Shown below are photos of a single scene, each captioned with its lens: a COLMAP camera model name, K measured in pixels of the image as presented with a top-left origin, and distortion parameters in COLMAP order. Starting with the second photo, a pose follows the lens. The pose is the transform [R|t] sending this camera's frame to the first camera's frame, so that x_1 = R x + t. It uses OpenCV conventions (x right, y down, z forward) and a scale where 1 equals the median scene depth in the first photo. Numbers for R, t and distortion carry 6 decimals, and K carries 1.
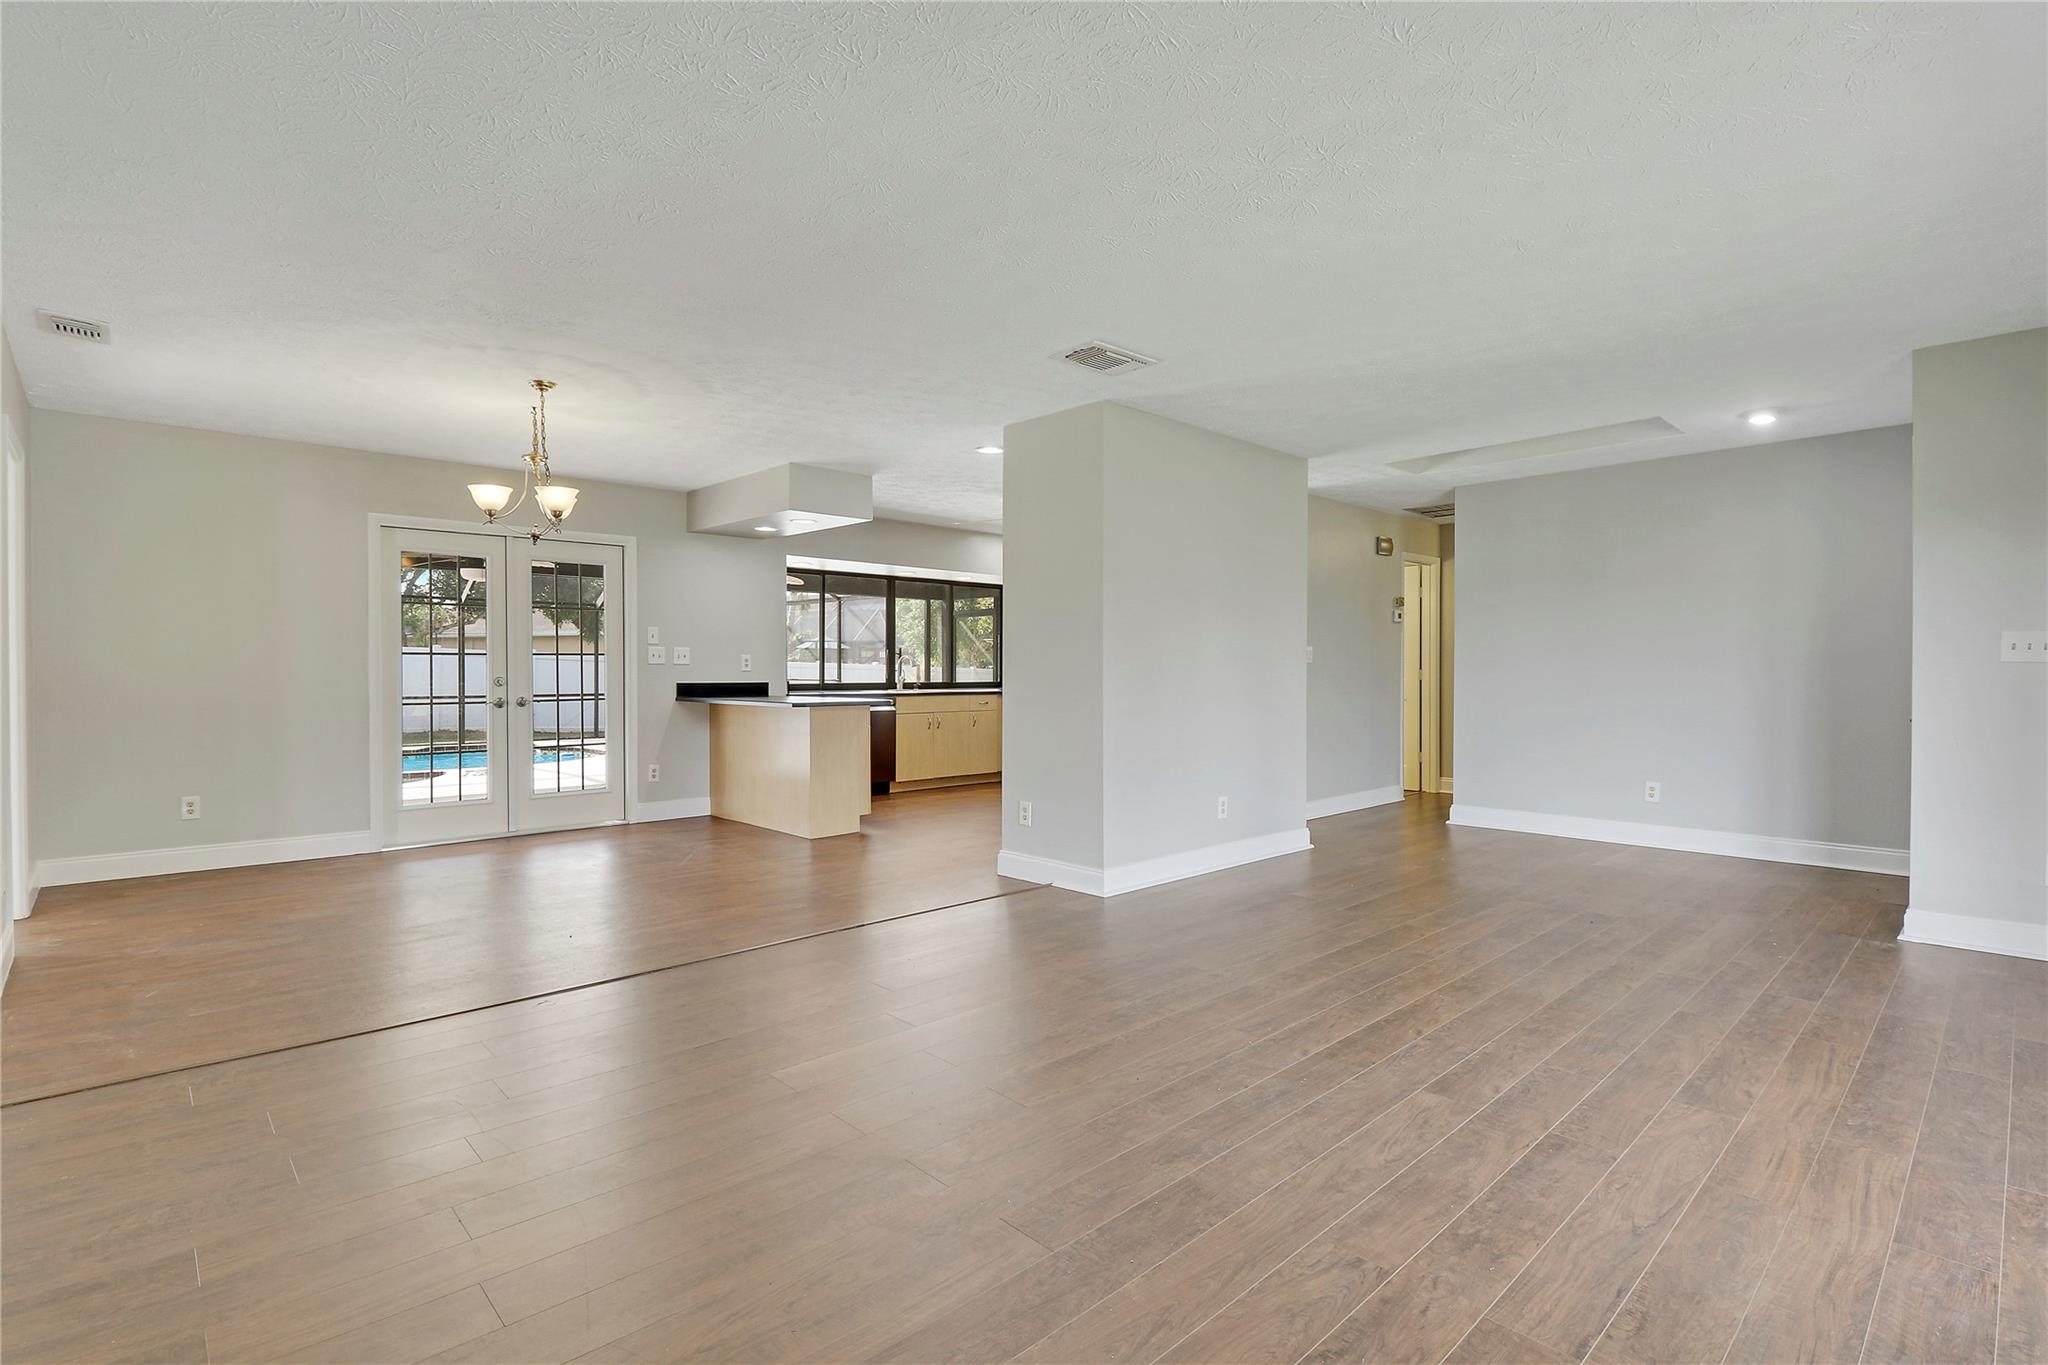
lens RADIAL K [[969.2, 0, 1062.0], [0, 969.2, 665.3], [0, 0, 1]] dist [-0.003076, -0.009021]
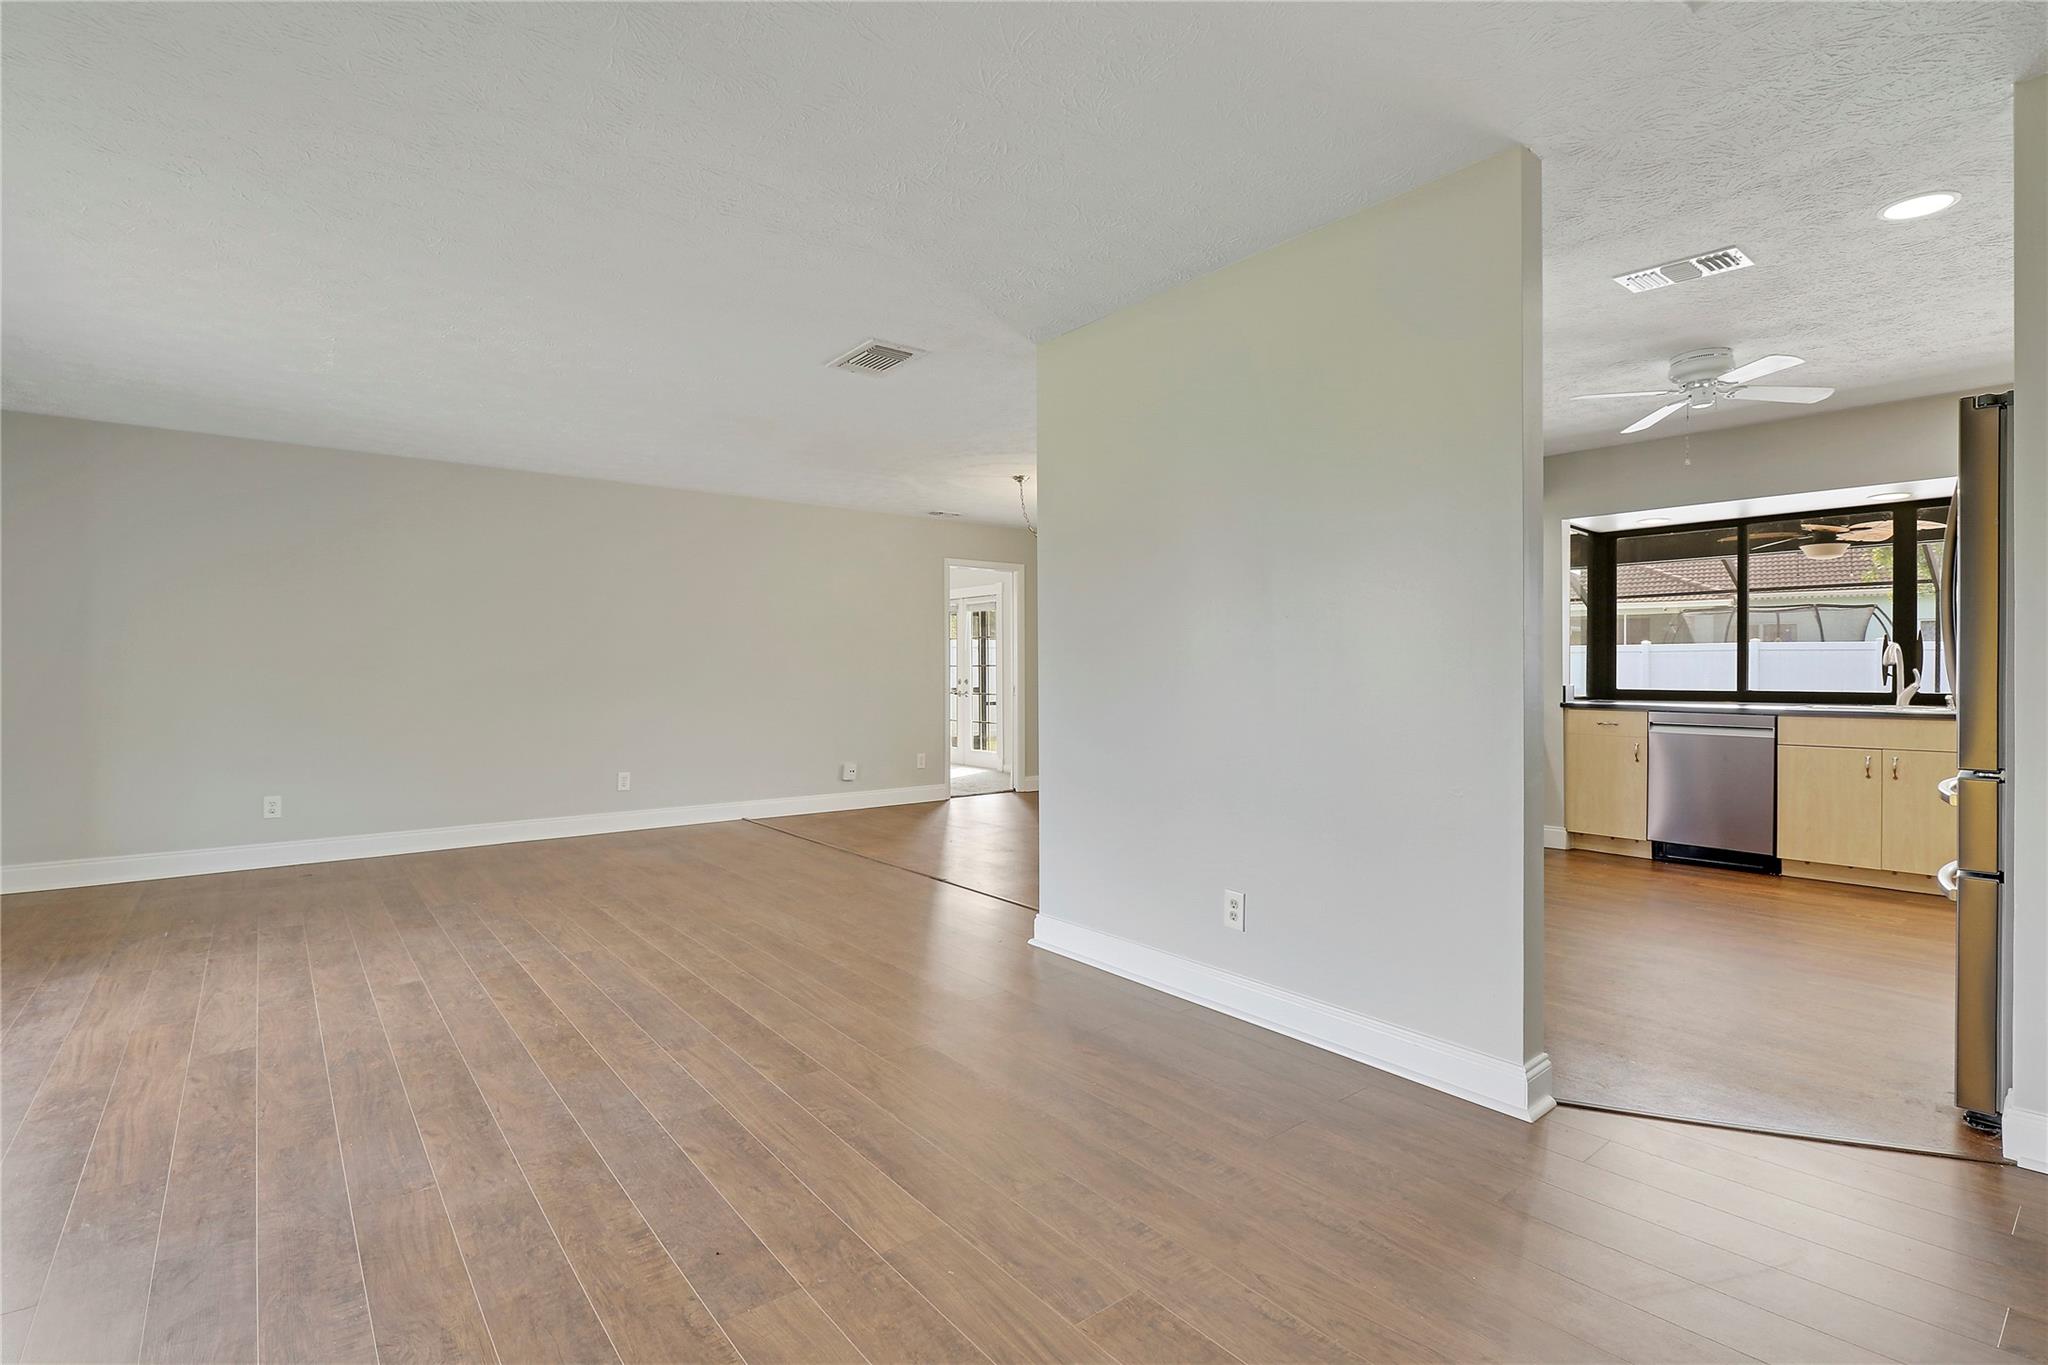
lens RADIAL K [[969.2, 0, 1001.8], [0, 969.2, 684.0], [0, 0, 1]] dist [-0.003076, -0.009021]
pose [[-0.127282, 0.016466, -0.991730, 1.135284], [0.005900, 0.999857, 0.015843, 0.000442], [0.991849, -0.003835, -0.127361, 1.396399]]
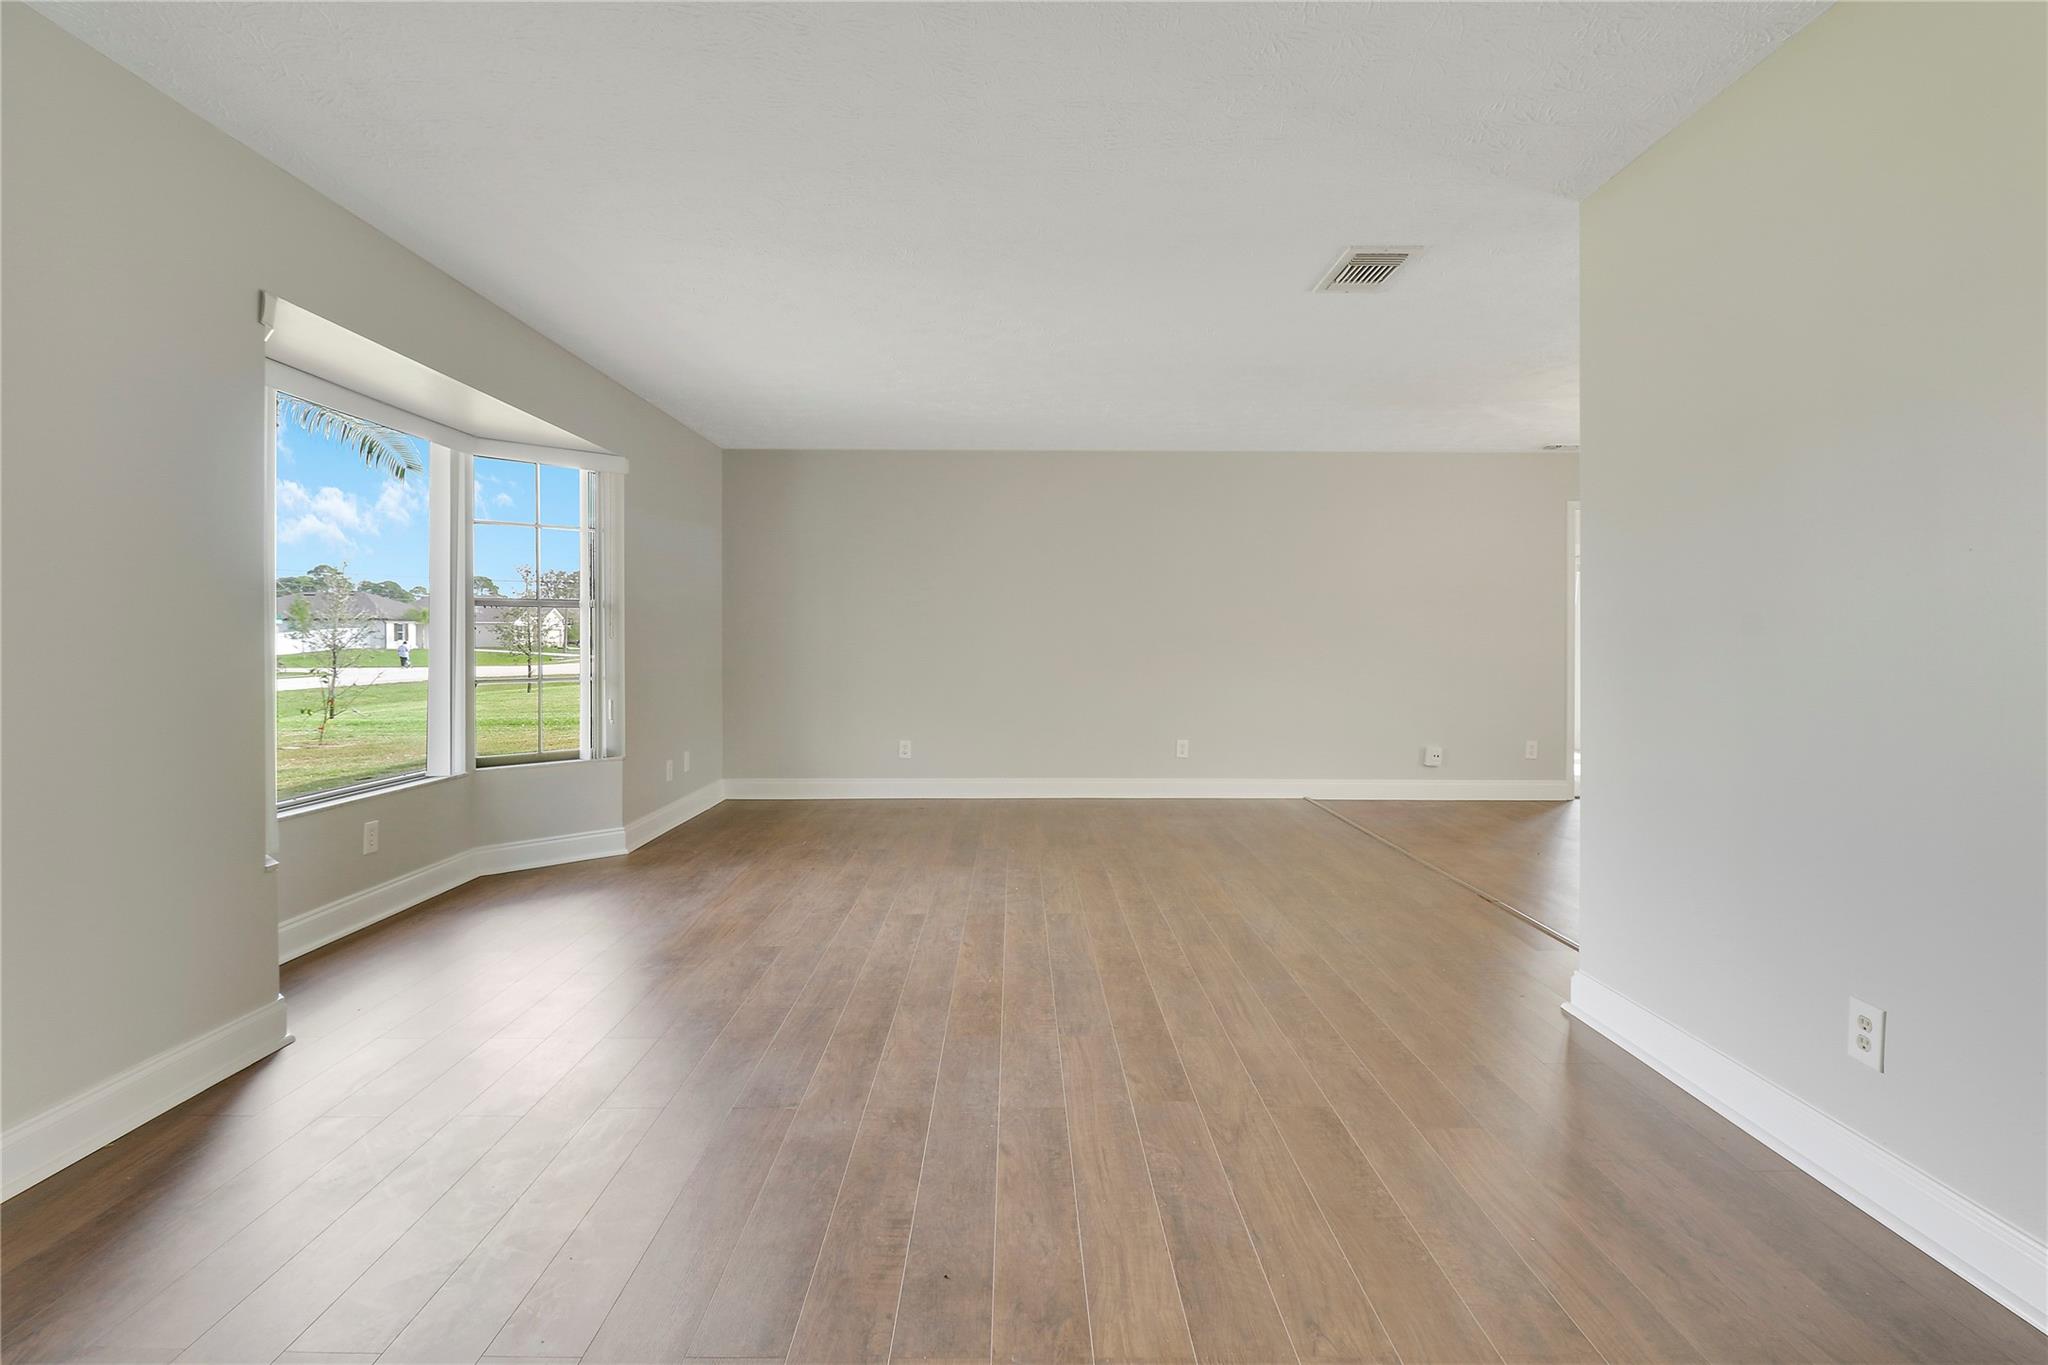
lens RADIAL K [[969.2, 0, 1003.8], [0, 969.2, 645.8], [0, 0, 1]] dist [-0.003076, -0.009021]
pose [[-0.715356, 0.006446, -0.698730, 0.954969], [0.003121, 0.999977, 0.006030, 0.000302], [0.698753, 0.002133, -0.715360, 1.537654]]
